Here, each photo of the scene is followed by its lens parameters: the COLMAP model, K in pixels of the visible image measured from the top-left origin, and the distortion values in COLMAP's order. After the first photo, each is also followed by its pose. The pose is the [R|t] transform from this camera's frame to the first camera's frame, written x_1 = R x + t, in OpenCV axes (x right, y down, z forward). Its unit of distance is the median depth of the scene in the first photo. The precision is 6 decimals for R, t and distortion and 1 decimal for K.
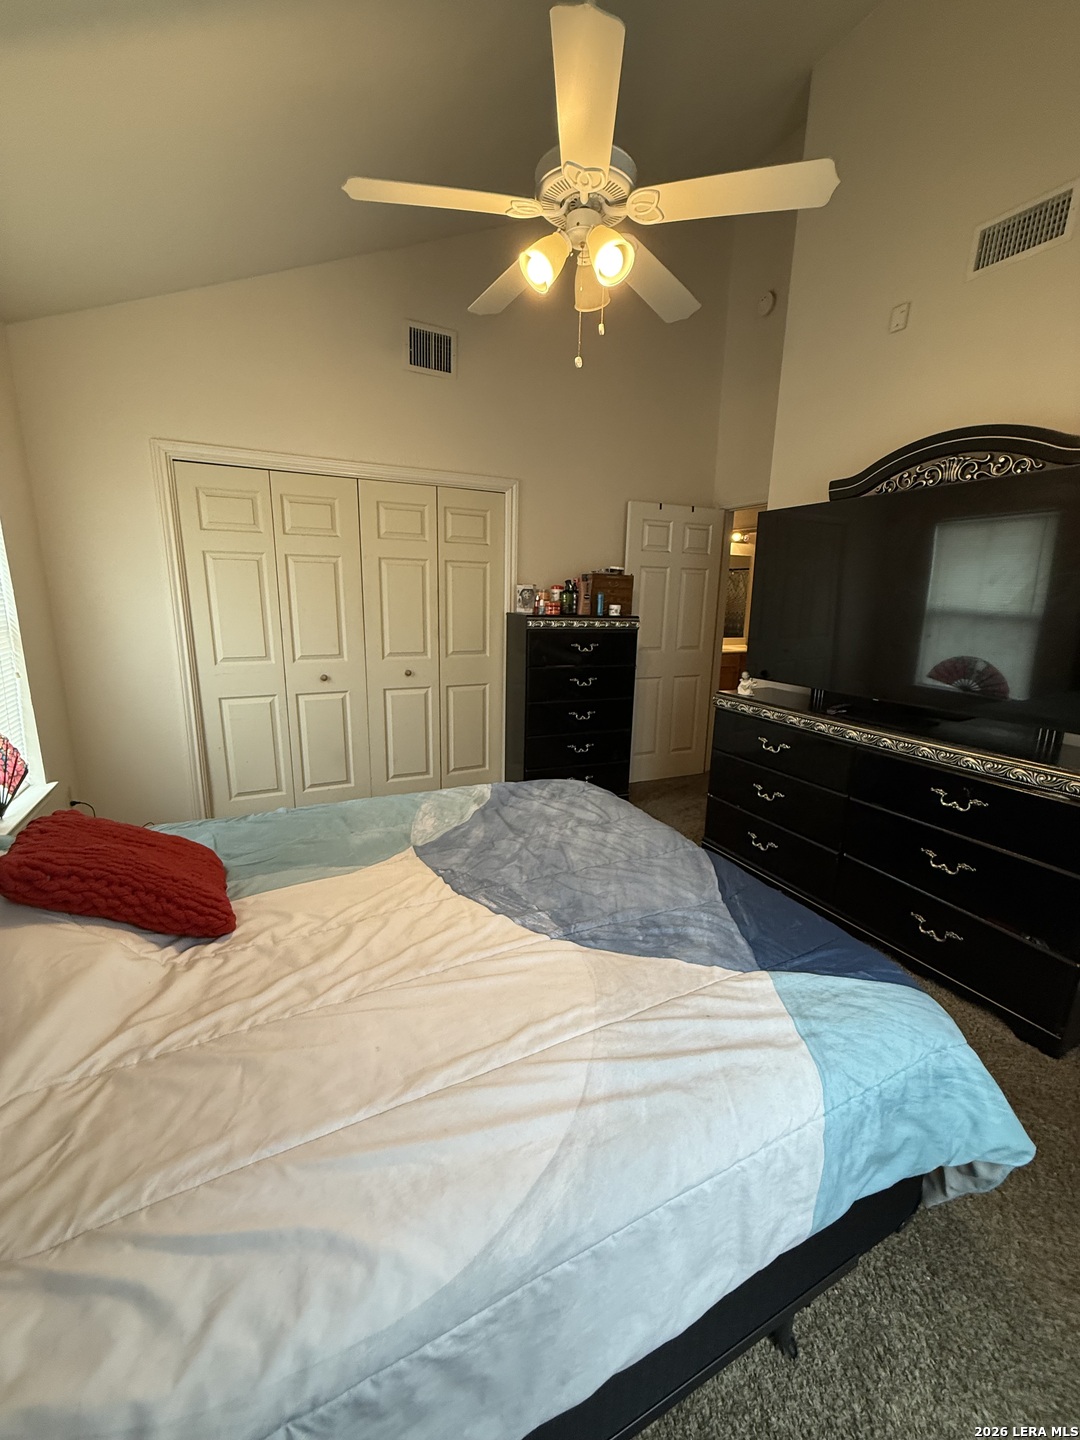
lens RADIAL K [[577.2, 0, 540.0], [0, 577.2, 720.0], [0, 0, 1]] dist [-0.000693, 0.000024]
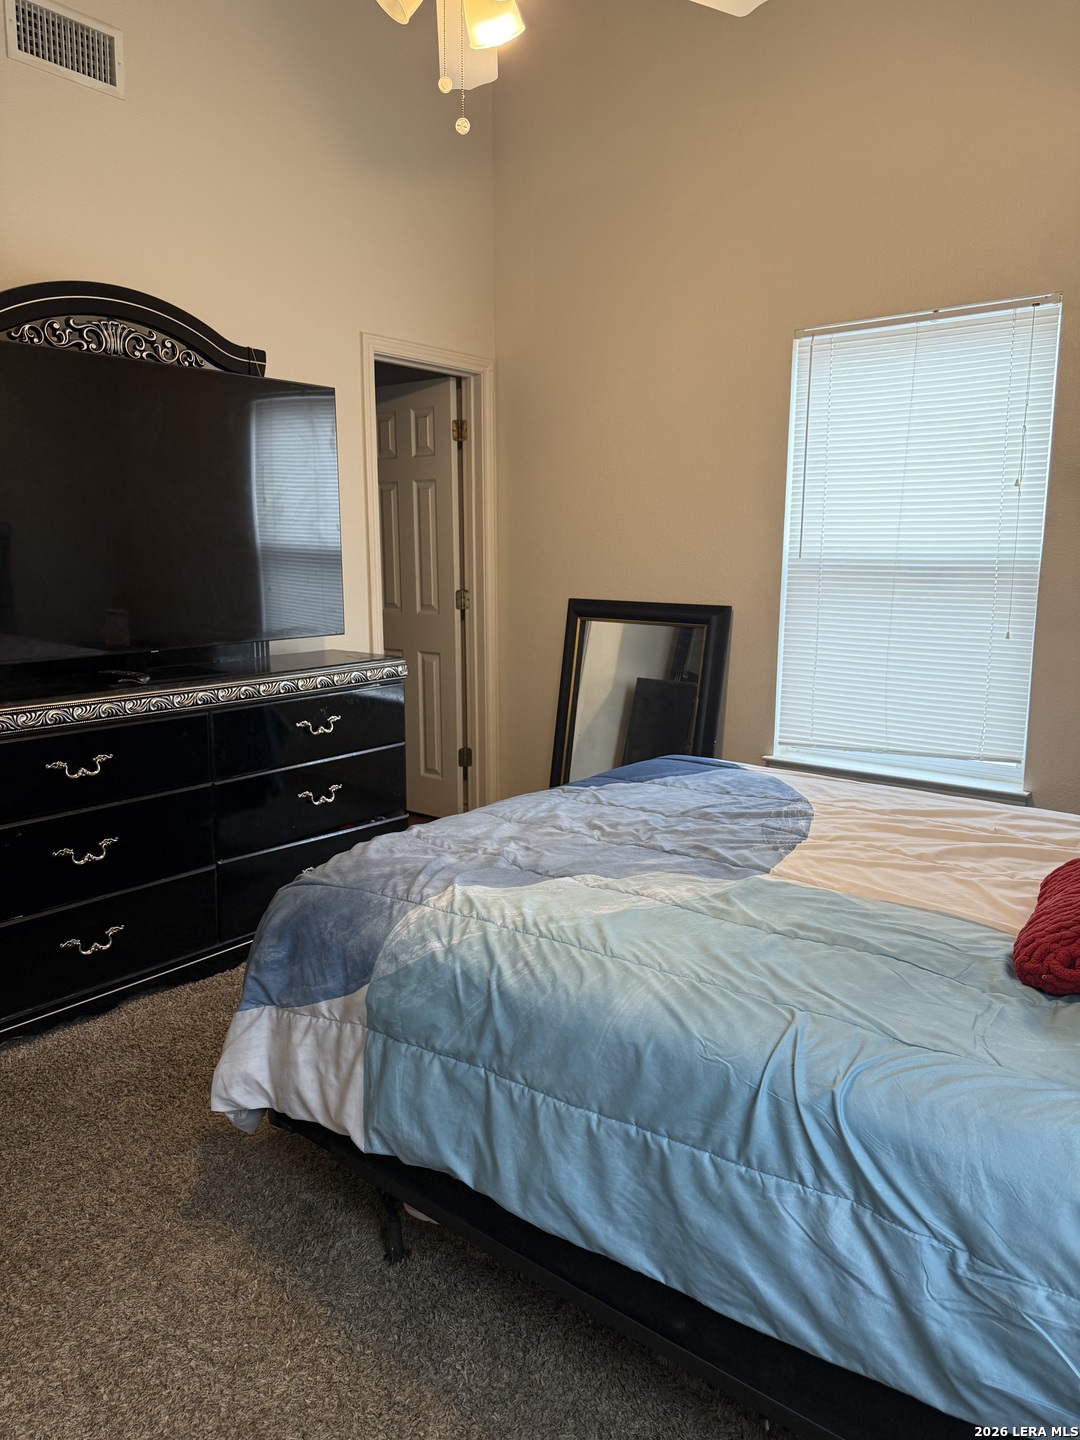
lens RADIAL K [[998.3, 0, 540.0], [0, 998.3, 720.0], [0, 0, 1]] dist [-0.001326, -0.000318]
pose [[-0.421128, -0.193442, 0.886133, -0.809706], [0.180668, 0.939523, 0.290957, -0.248802], [-0.888825, 0.282626, -0.360710, 1.151980]]
